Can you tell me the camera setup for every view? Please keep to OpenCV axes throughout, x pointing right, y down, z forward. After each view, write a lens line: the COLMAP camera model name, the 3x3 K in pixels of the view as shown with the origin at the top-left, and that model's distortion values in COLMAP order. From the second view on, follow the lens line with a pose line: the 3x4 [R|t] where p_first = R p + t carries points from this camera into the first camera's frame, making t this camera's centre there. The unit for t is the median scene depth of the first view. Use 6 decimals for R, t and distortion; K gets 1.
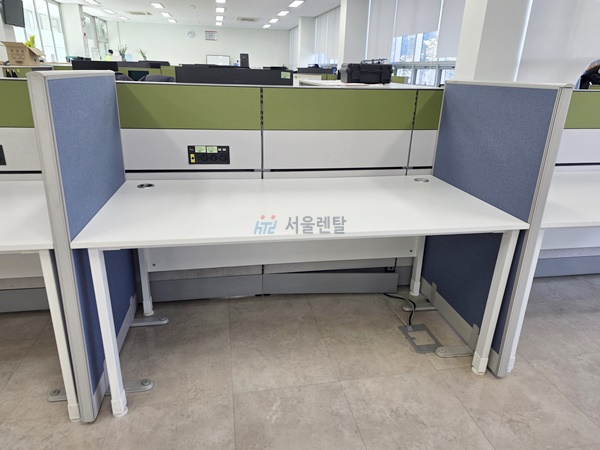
lens RADIAL K [[407.8, 0, 299.9], [0, 407.8, 226.5], [0, 0, 1]] dist [0.025207, 0.000318]
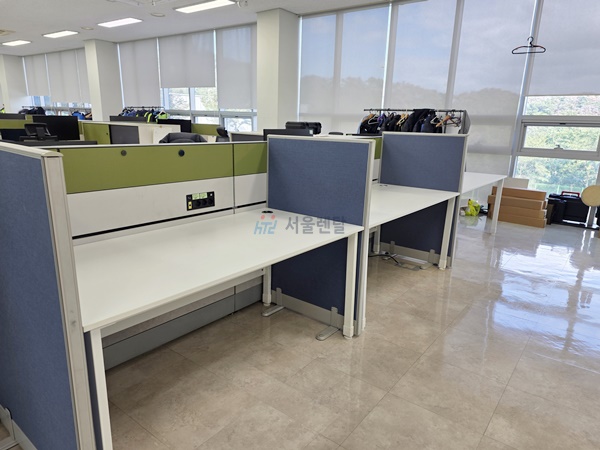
lens RADIAL K [[407.8, 0, 300.3], [0, 407.8, 224.6], [0, 0, 1]] dist [0.025207, 0.000318]
pose [[0.744969, -0.179510, 0.642492, -0.794103], [0.270576, 0.961644, -0.045052, 0.027938], [-0.609762, 0.207405, 0.764967, -0.094583]]
